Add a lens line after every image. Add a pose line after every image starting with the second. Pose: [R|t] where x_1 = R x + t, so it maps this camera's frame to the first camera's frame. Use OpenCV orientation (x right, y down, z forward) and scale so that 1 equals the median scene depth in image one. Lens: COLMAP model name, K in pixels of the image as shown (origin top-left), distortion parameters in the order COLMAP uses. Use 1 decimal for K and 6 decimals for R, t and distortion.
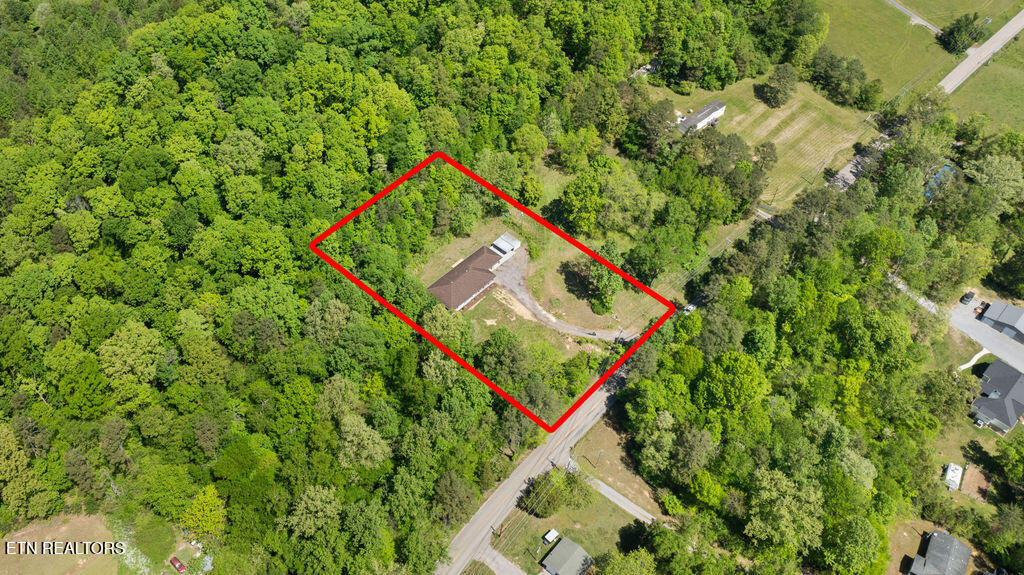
lens RADIAL K [[805.8, 0, 512.0], [0, 805.8, 287.5], [0, 0, 1]] dist [-0.001509, 0.002882]
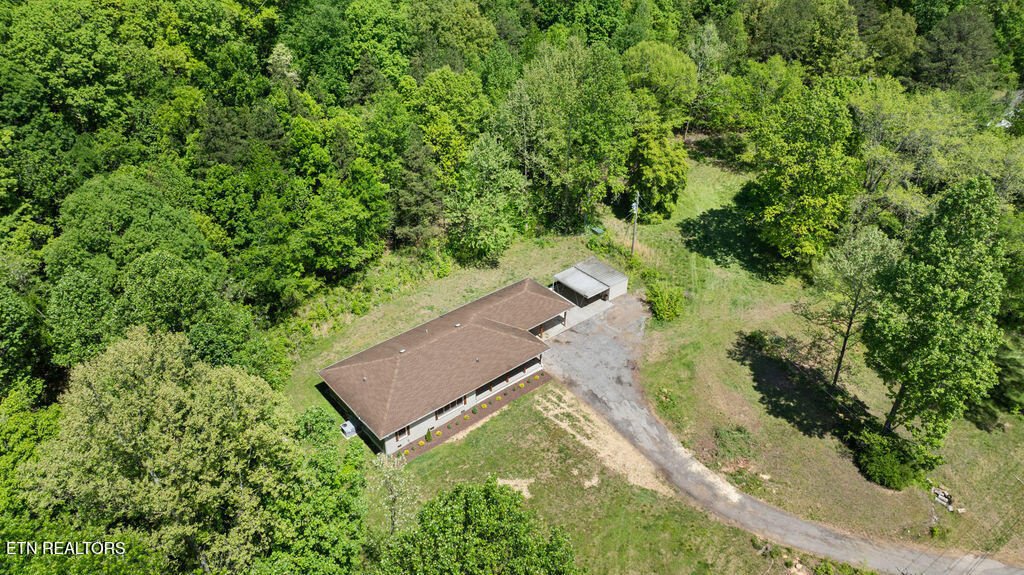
lens RADIAL K [[805.8, 0, 512.0], [0, 805.8, 287.5], [0, 0, 1]] dist [-0.001509, 0.002882]
pose [[0.988709, 0.029910, -0.146834, 0.012999], [-0.062923, 0.972171, -0.225663, 0.035850], [0.135998, 0.232354, 0.963076, 0.652594]]
